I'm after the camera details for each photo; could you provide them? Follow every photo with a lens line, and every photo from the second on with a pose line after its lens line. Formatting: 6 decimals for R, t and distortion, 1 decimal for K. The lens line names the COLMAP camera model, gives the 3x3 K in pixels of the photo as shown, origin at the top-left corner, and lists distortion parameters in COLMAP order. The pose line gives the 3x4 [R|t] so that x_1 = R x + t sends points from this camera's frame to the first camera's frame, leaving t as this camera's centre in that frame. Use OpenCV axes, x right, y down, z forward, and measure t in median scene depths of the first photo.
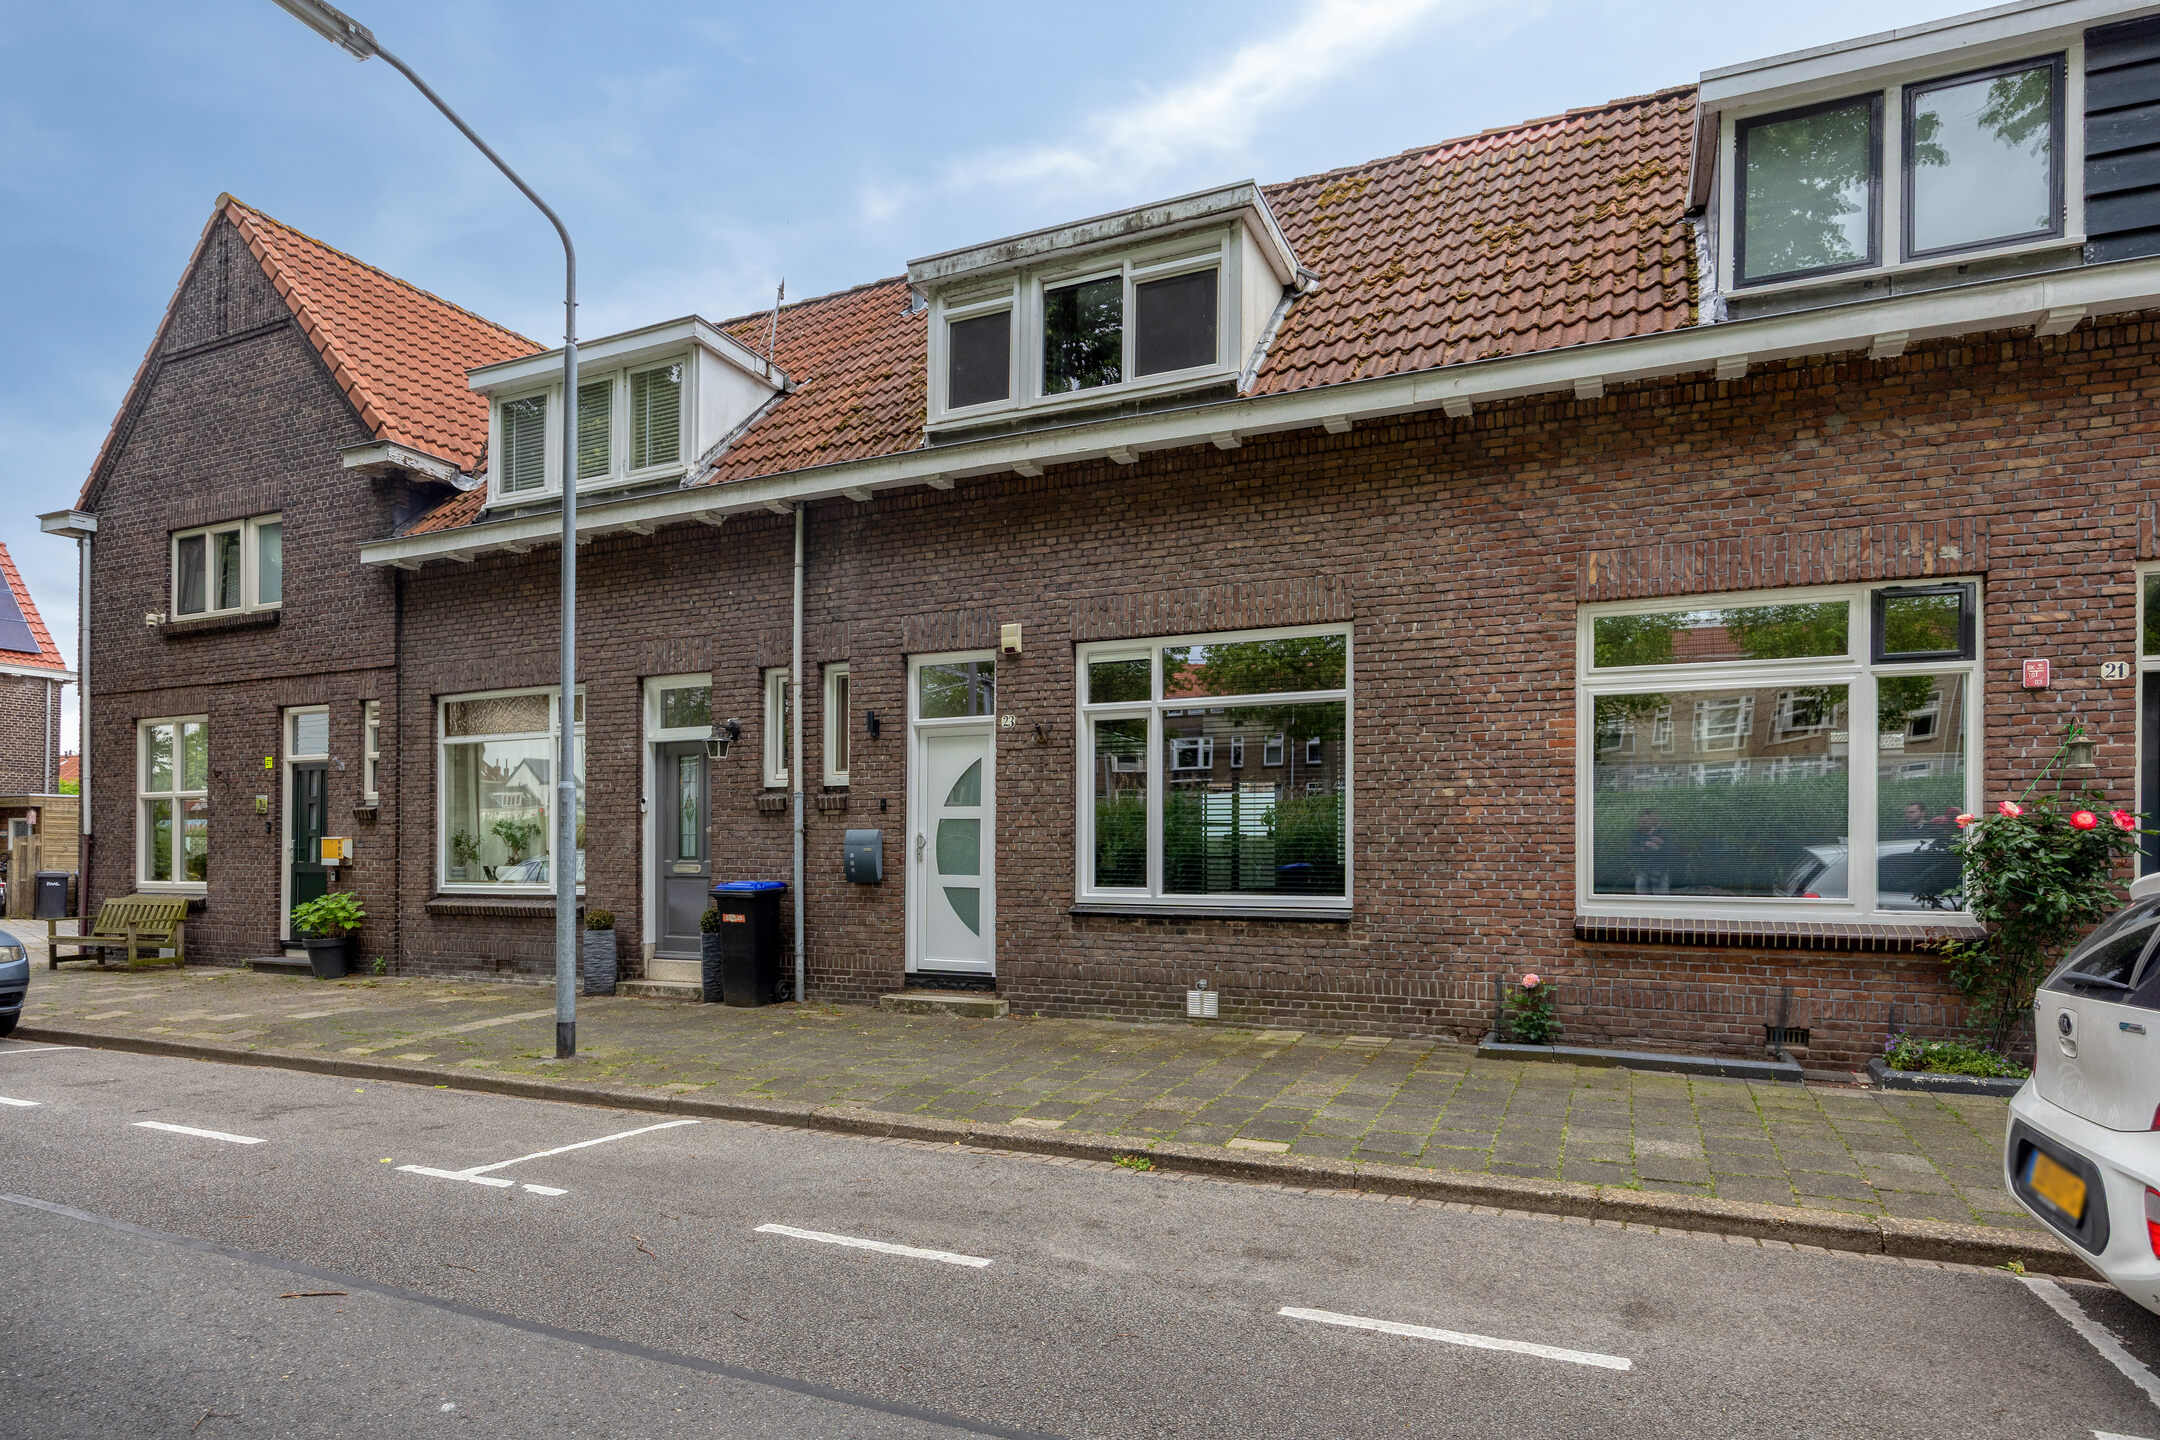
lens RADIAL K [[1199.9, 0, 1078.1], [0, 1199.9, 827.0], [0, 0, 1]] dist [0.001044, 0.001021]
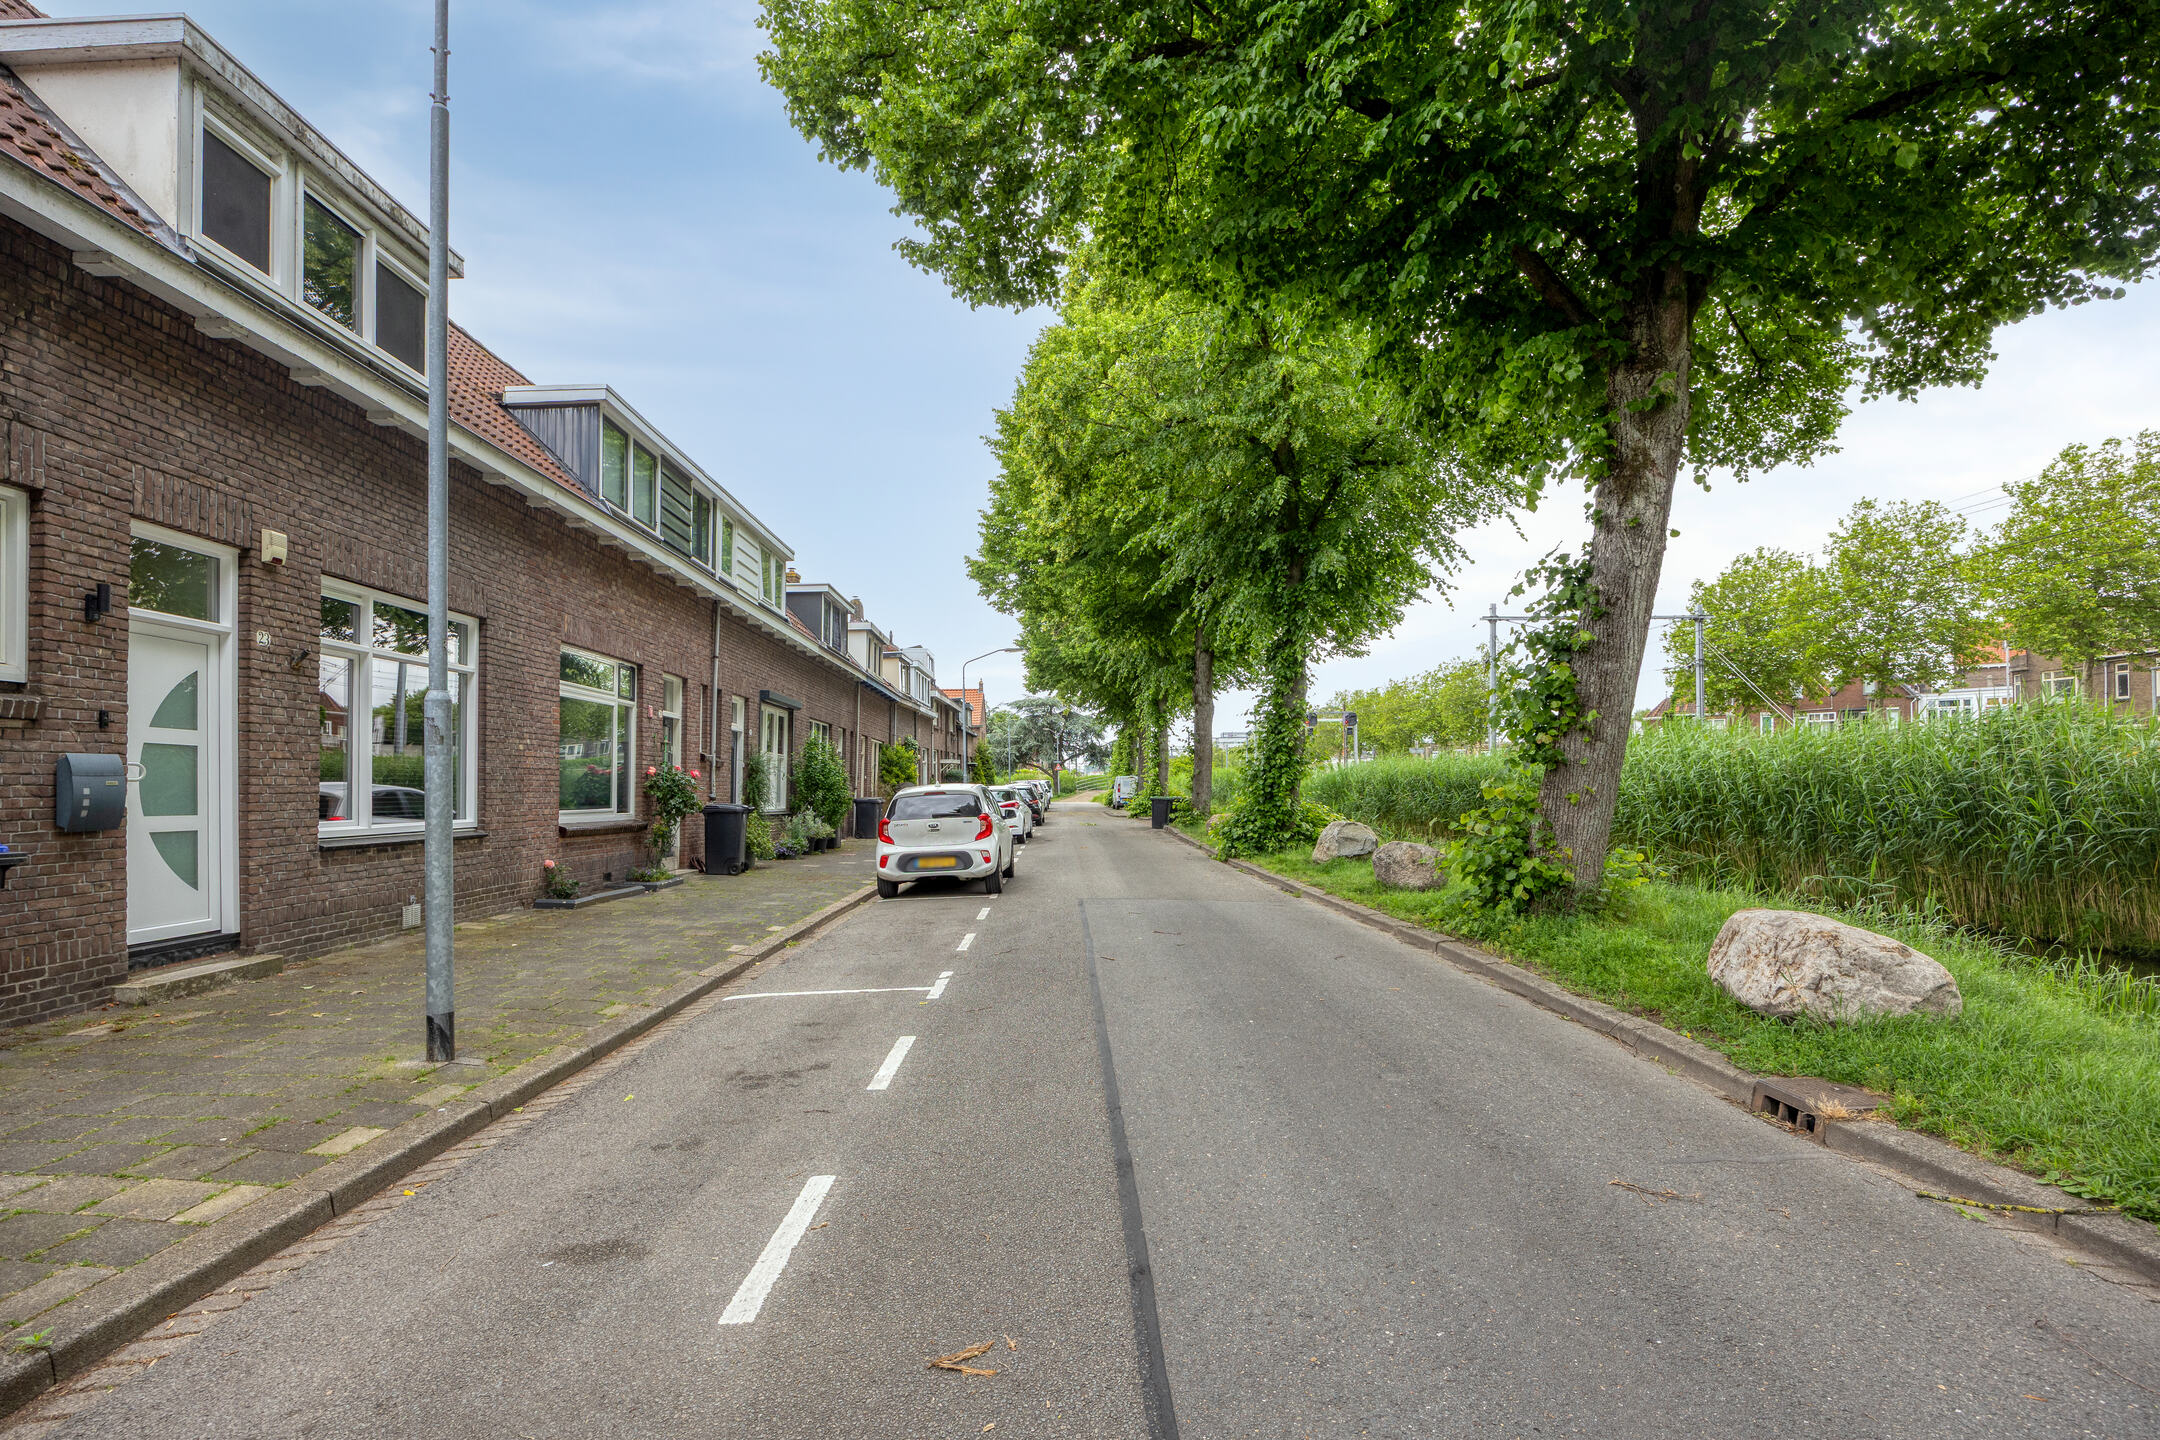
lens RADIAL K [[1023.1, 0, 1075.1], [0, 1023.1, 761.5], [0, 0, 1]] dist [-0.001814, -0.000375]
pose [[-0.426556, 0.024506, 0.904129, -1.146914], [-0.011910, 0.999394, -0.032708, 0.023016], [-0.904383, -0.024720, -0.426006, 0.898567]]
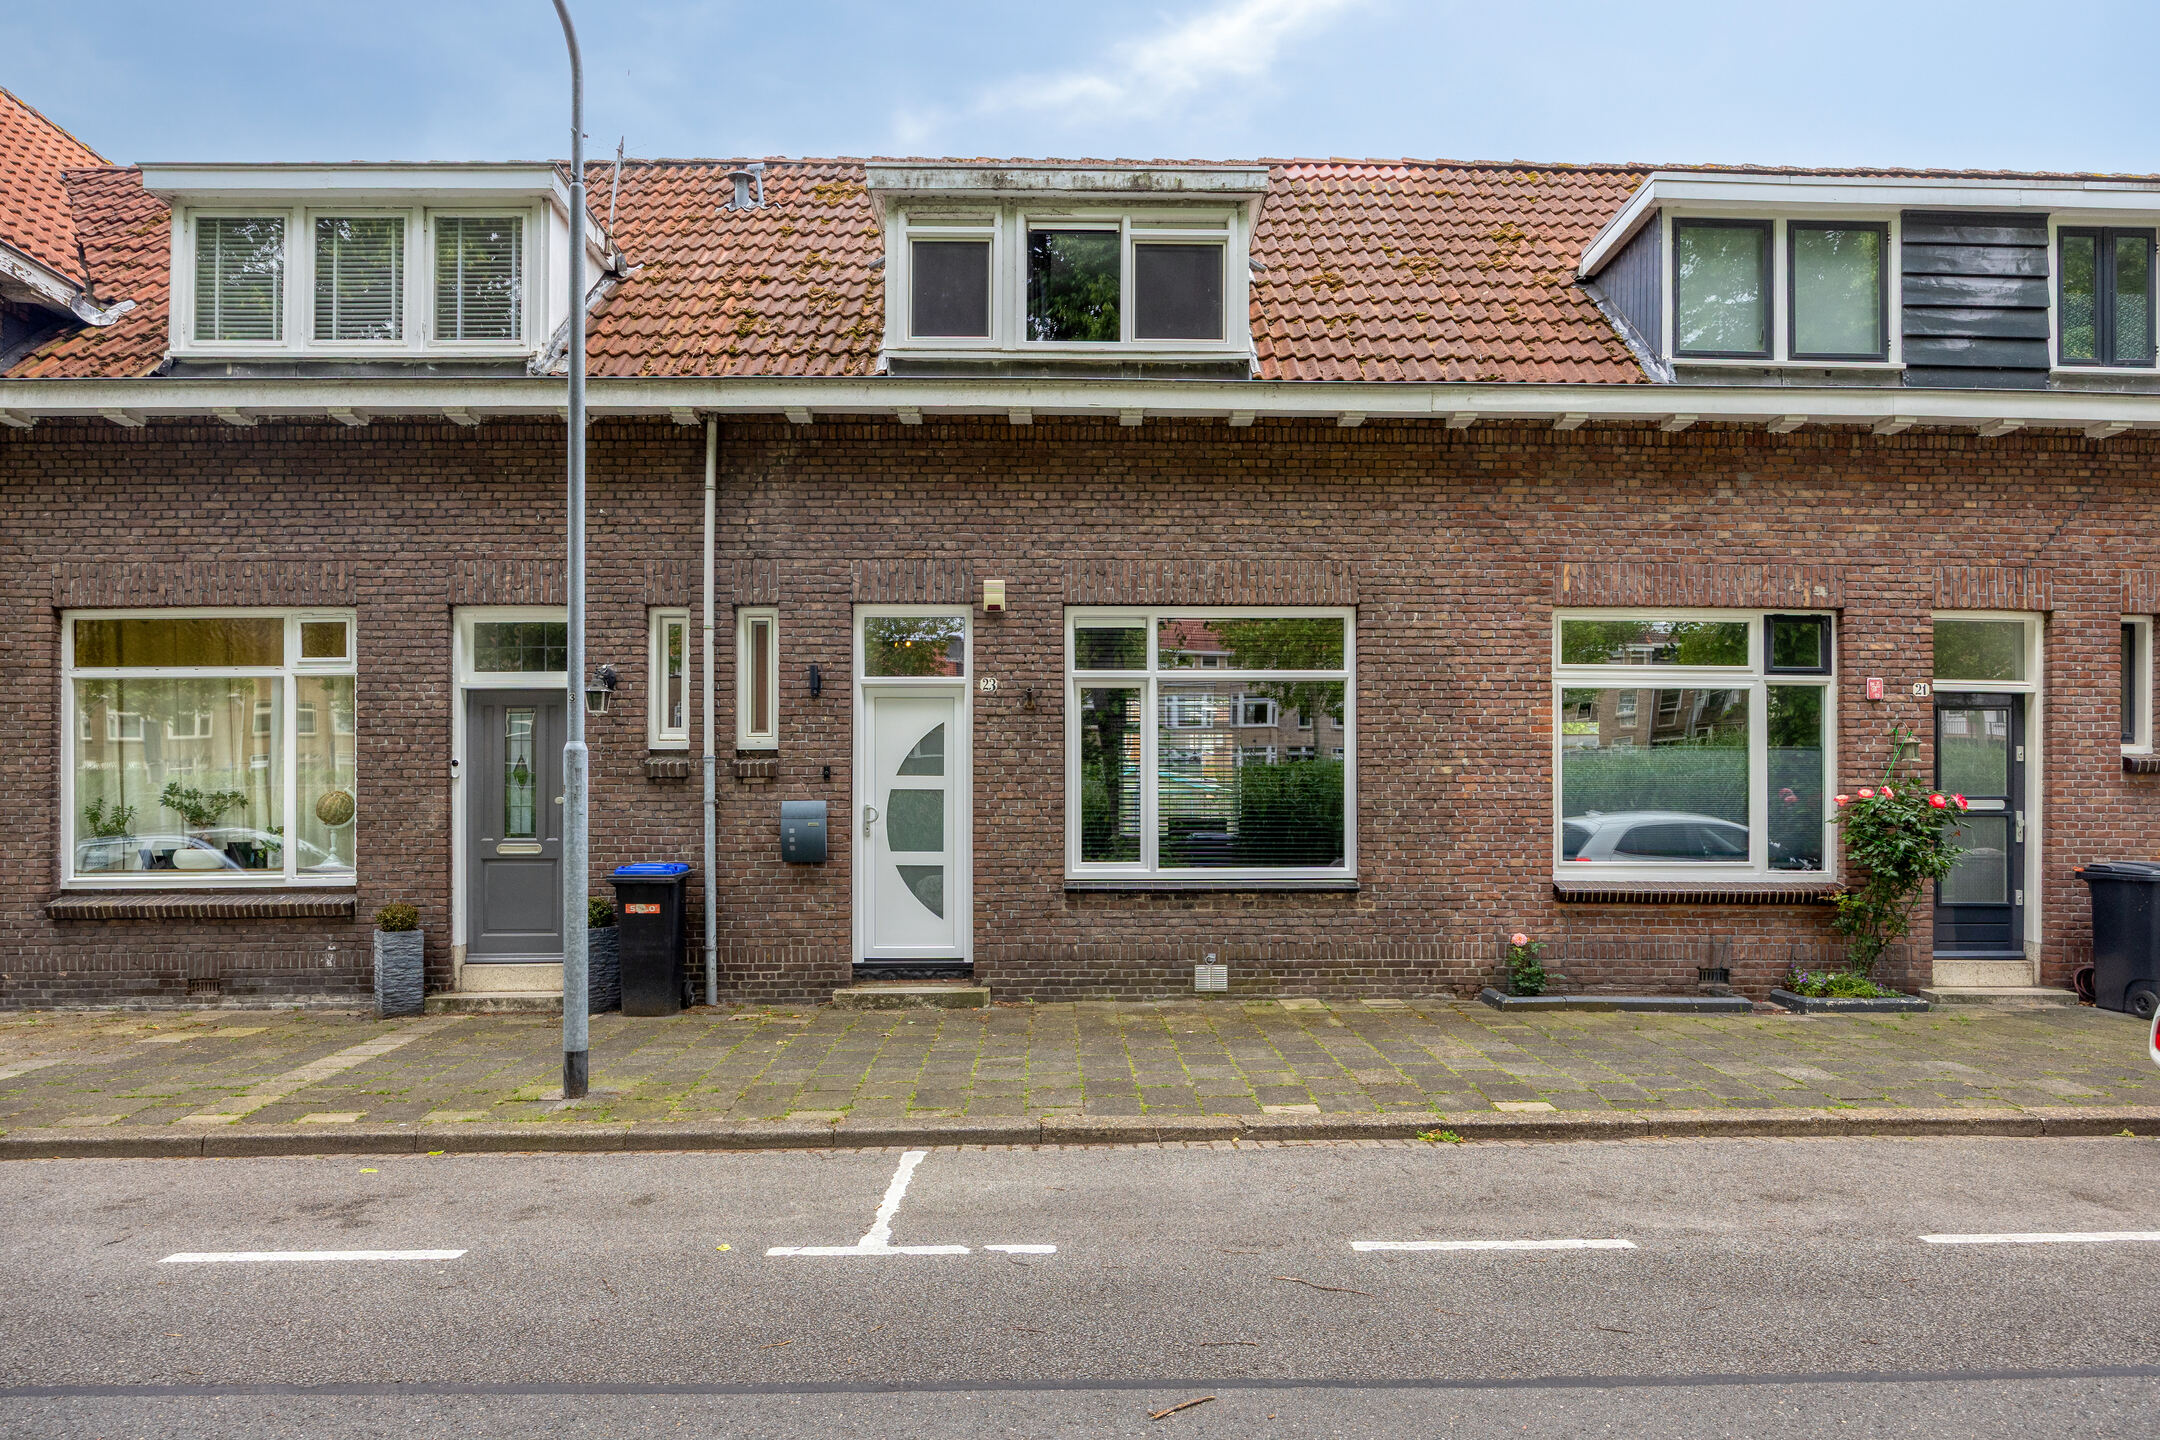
lens RADIAL K [[1236.9, 0, 1079.5], [0, 1236.9, 780.4], [0, 0, 1]] dist [-0.002238, 0.001070]
pose [[0.900007, 0.009666, 0.435769, -0.473112], [-0.006420, 0.999940, -0.008920, -0.007326], [-0.435829, 0.005231, 0.900014, 0.130275]]
